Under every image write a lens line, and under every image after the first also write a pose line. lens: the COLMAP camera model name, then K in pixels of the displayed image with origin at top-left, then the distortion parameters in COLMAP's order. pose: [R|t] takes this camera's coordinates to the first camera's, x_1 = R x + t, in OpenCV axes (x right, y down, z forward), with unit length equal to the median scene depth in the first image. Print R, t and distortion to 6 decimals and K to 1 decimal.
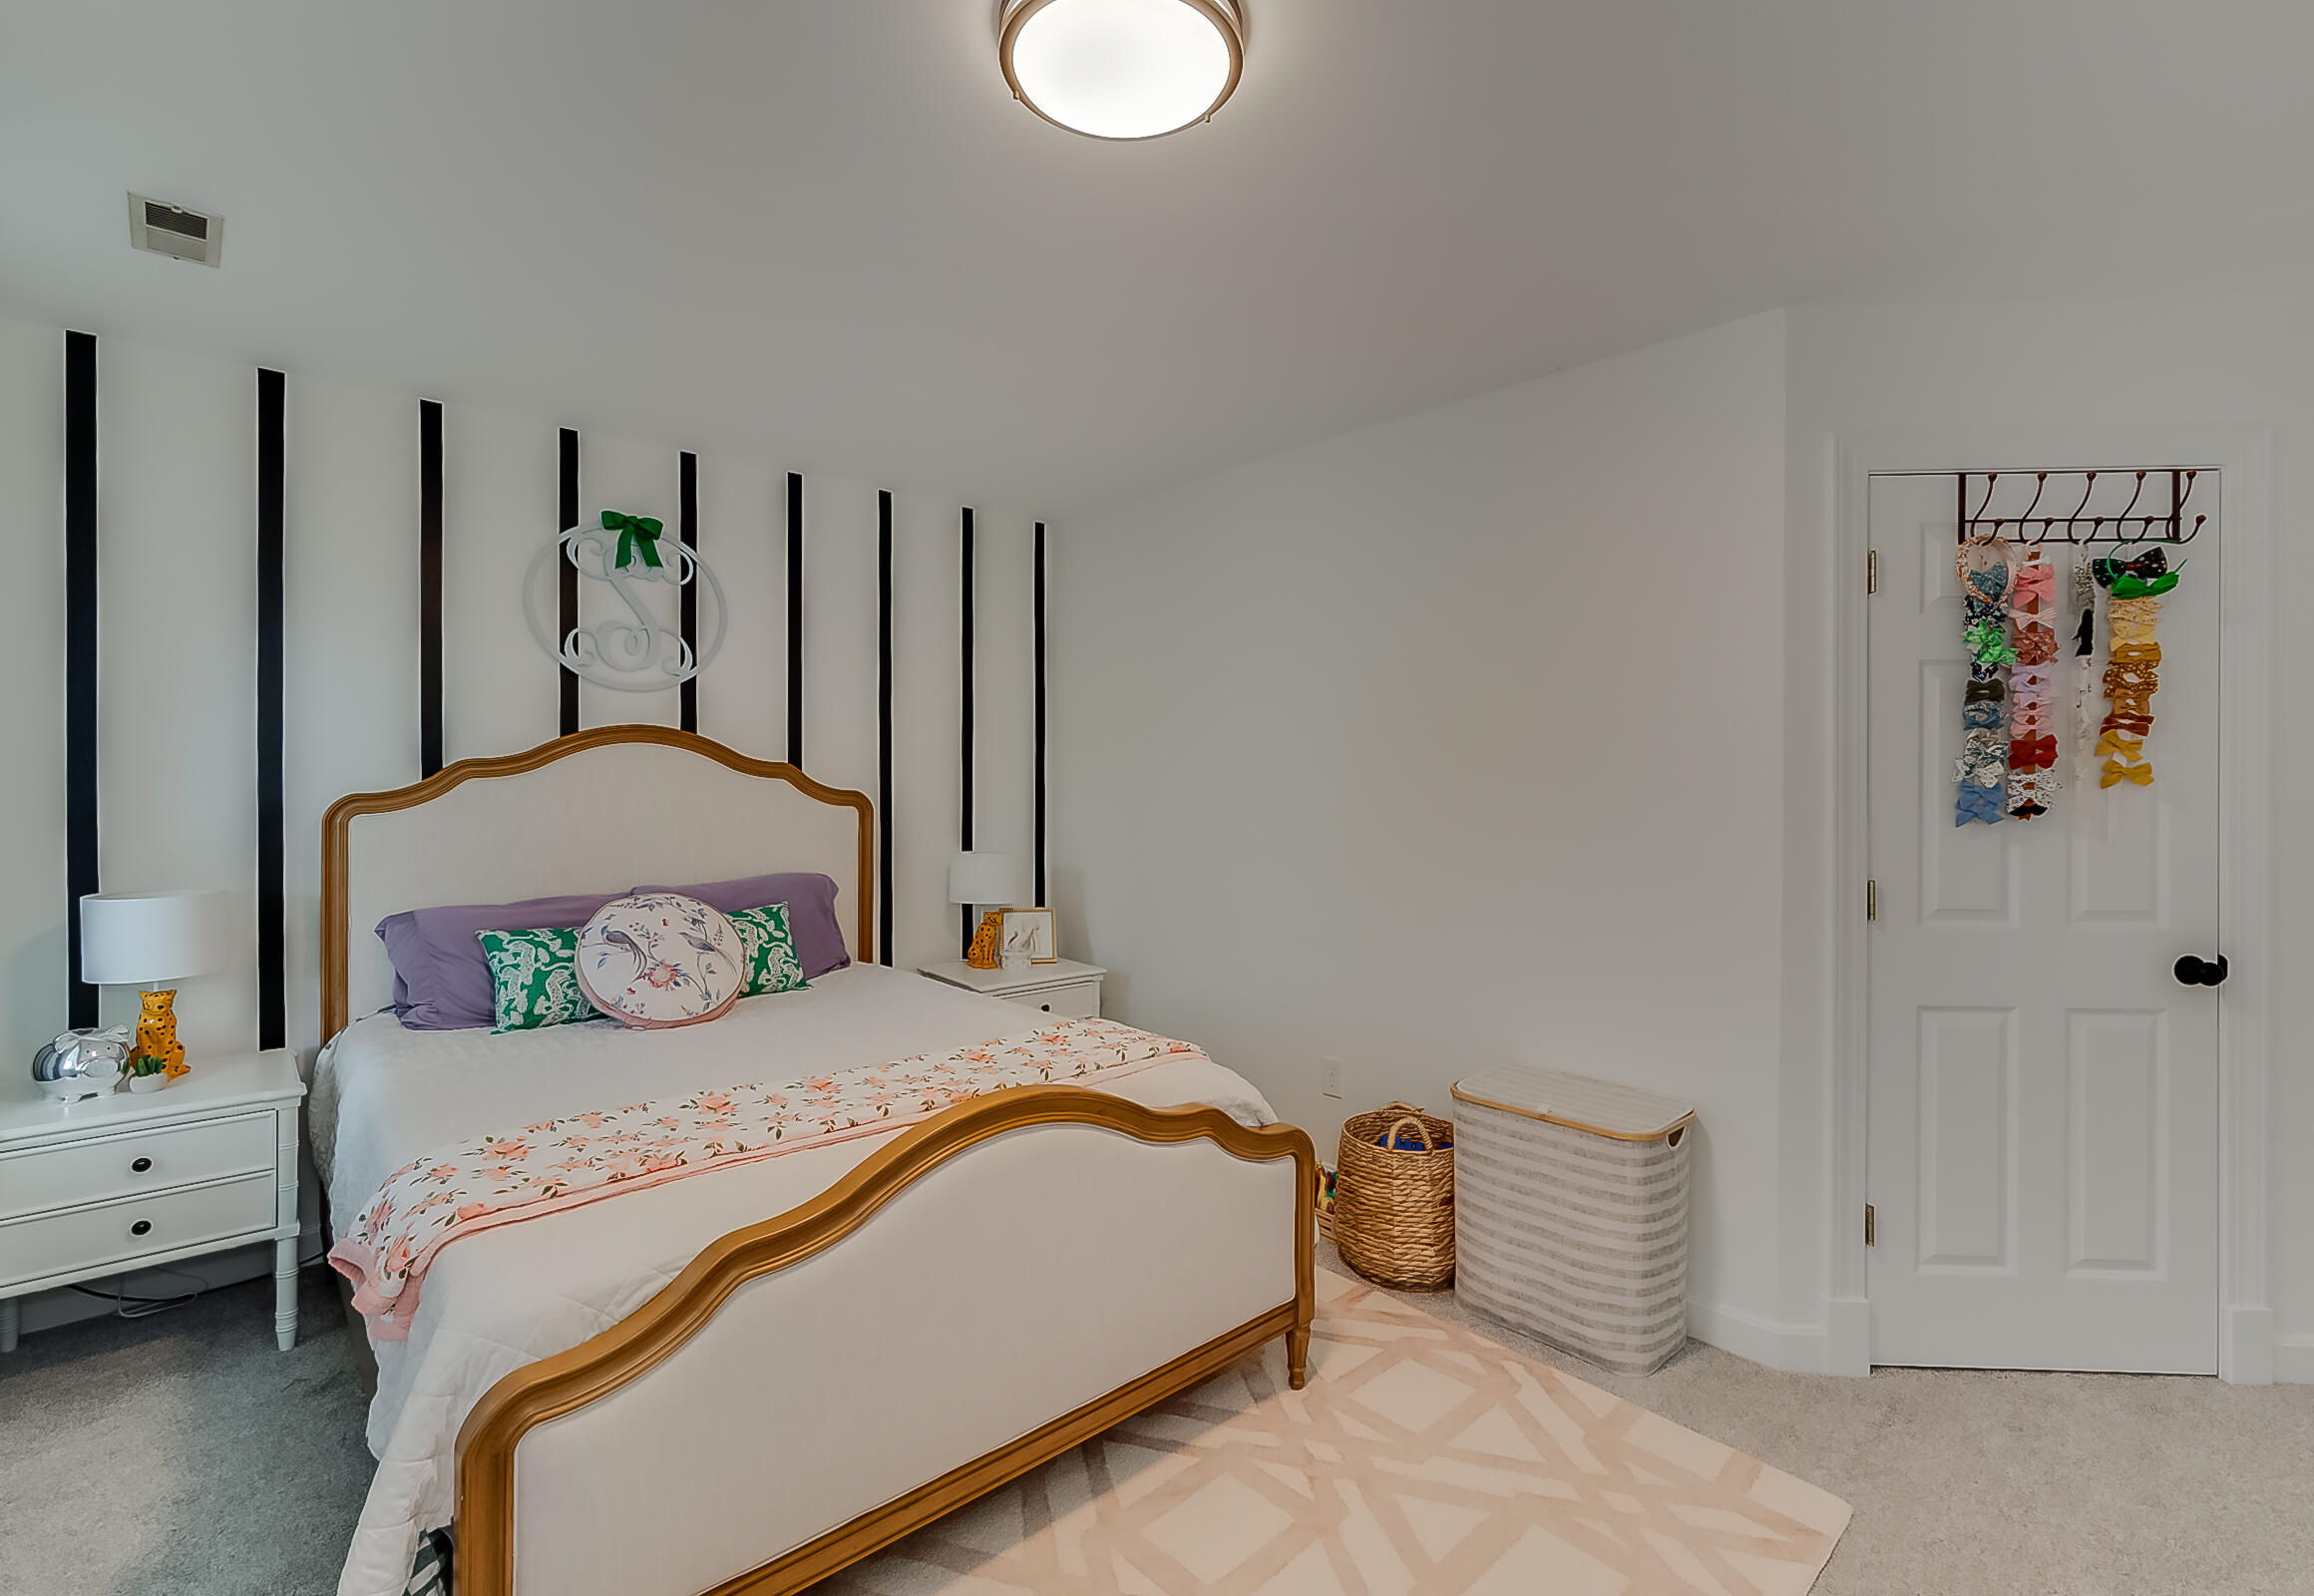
lens RADIAL K [[1032.0, 0, 1153.8], [0, 1032.0, 788.8], [0, 0, 1]] dist [-0.015345, -0.000336]
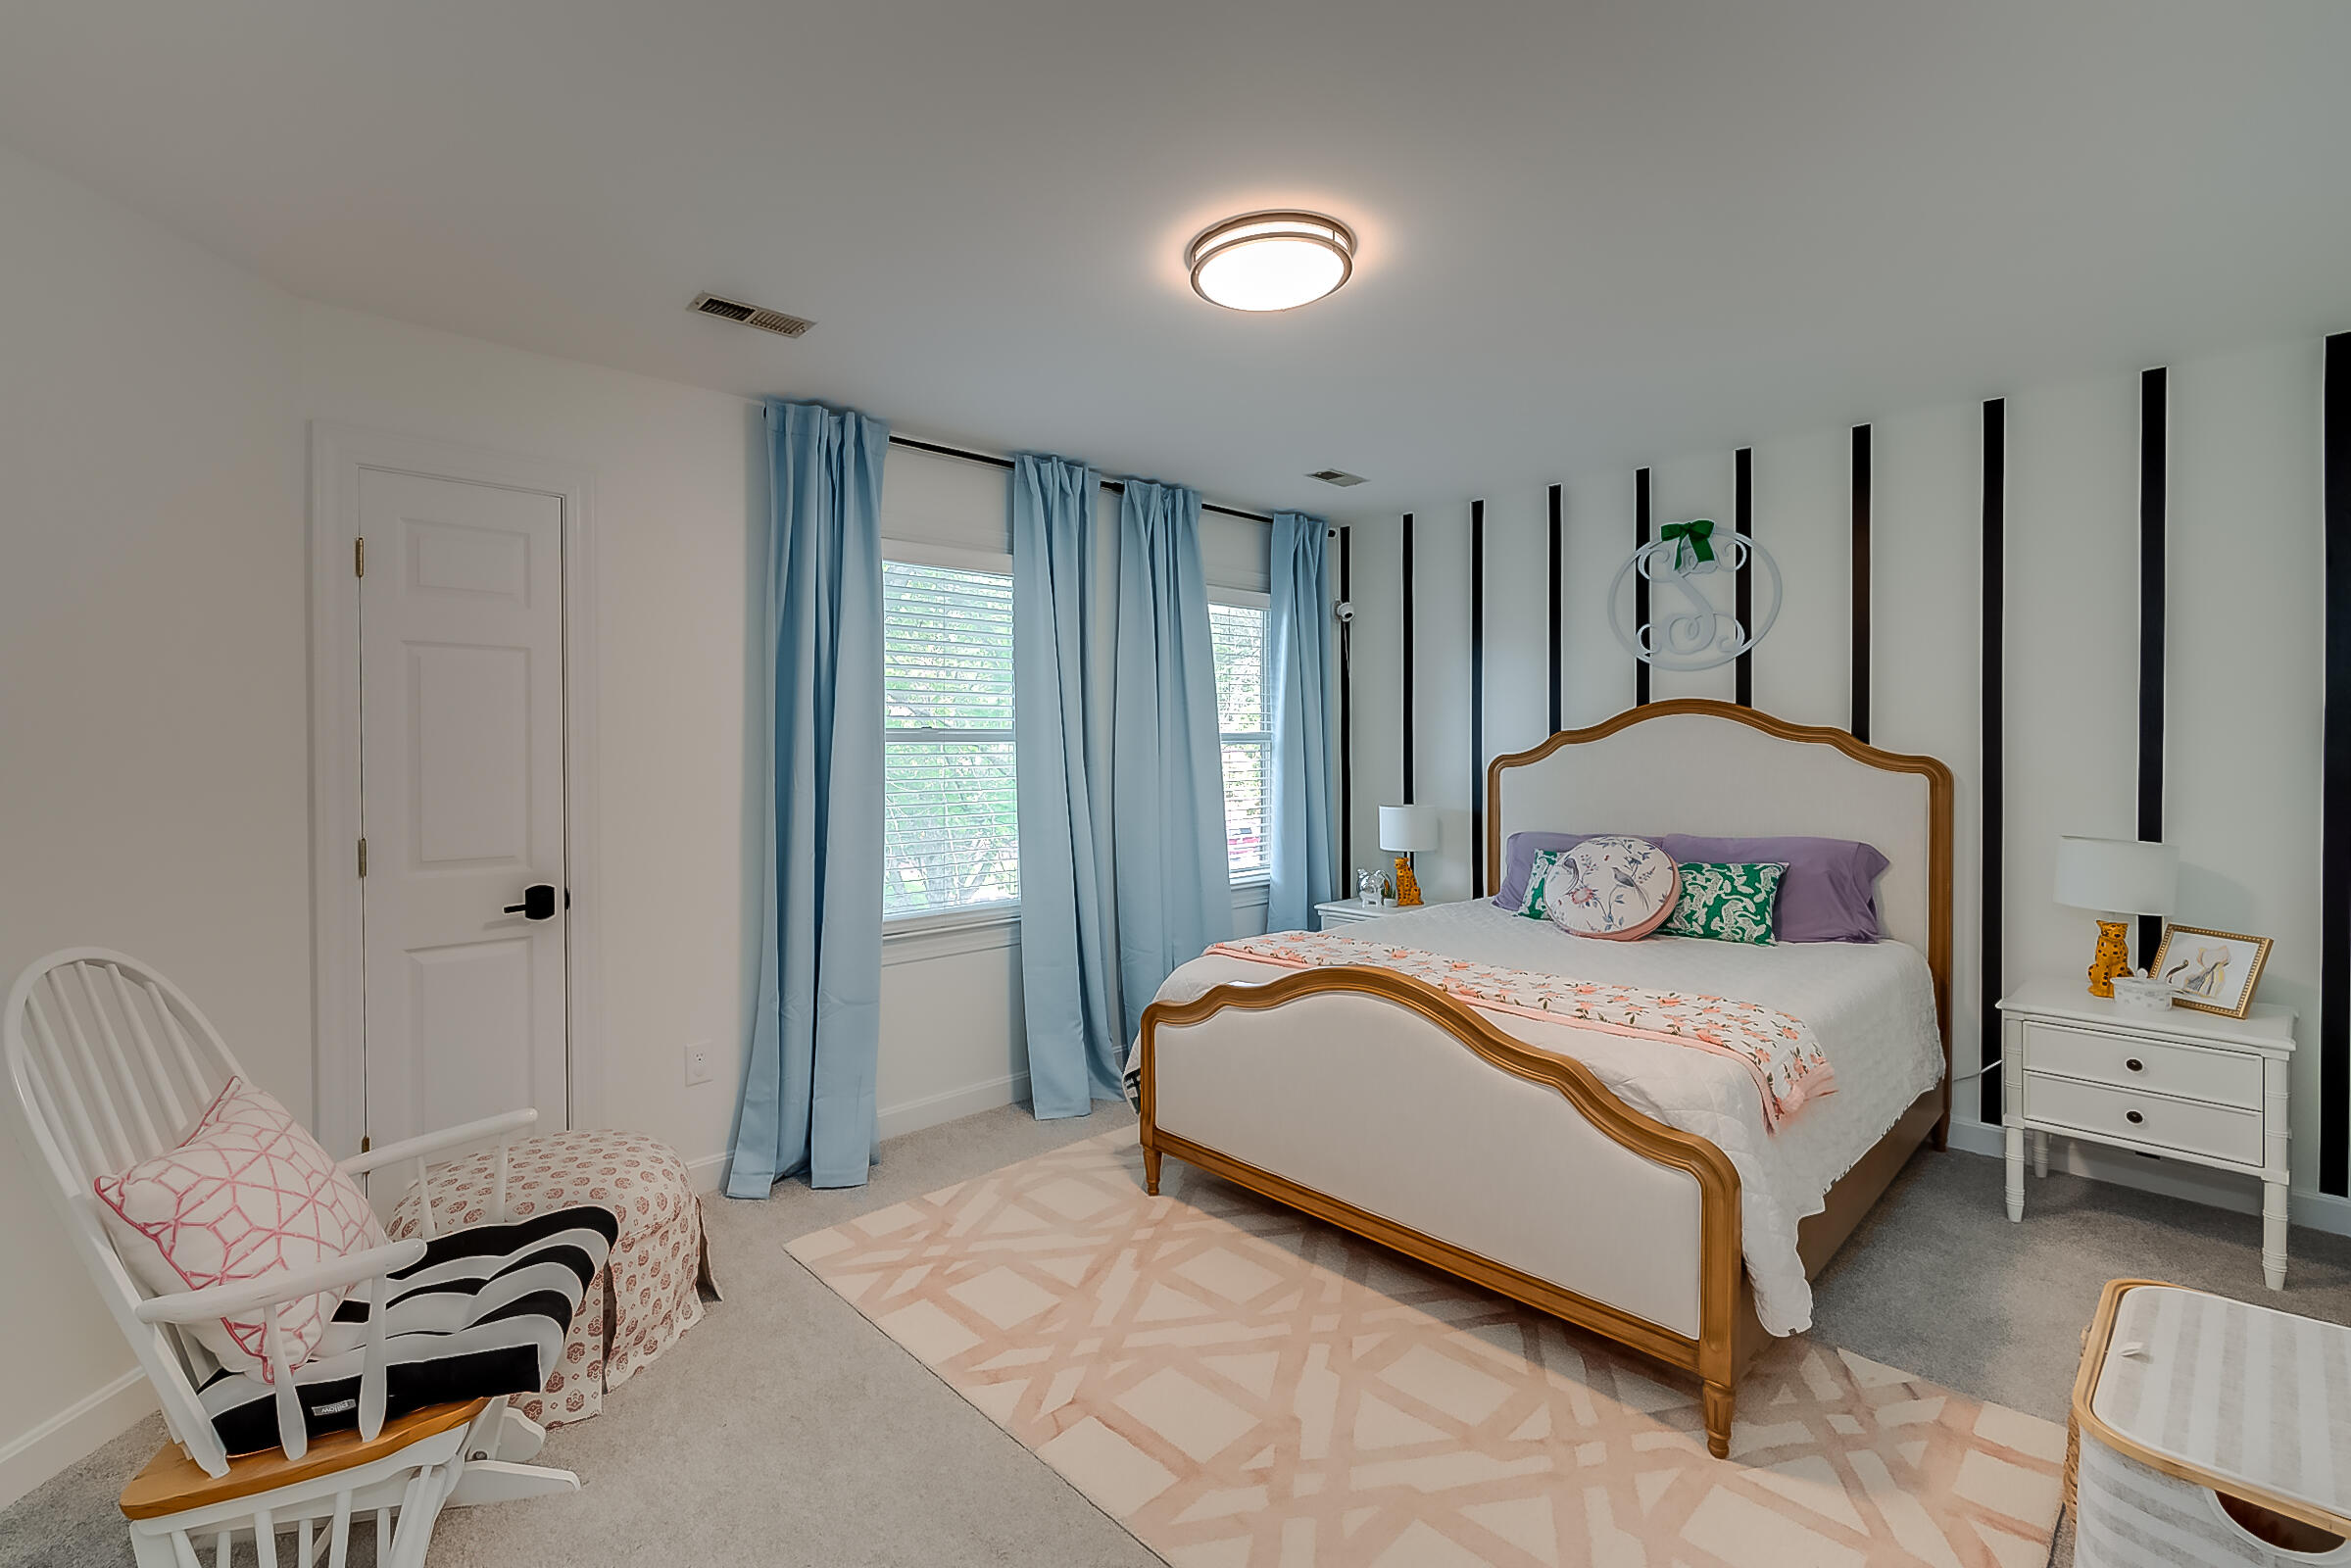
lens RADIAL K [[1034.8, 0, 1172.4], [0, 1034.8, 770.9], [0, 0, 1]] dist [0.000014, -0.000048]
pose [[0.056149, 0.039978, -0.997622, 0.679718], [0.002806, 0.999188, 0.040198, -0.028474], [0.998418, -0.005057, 0.055992, 0.338041]]
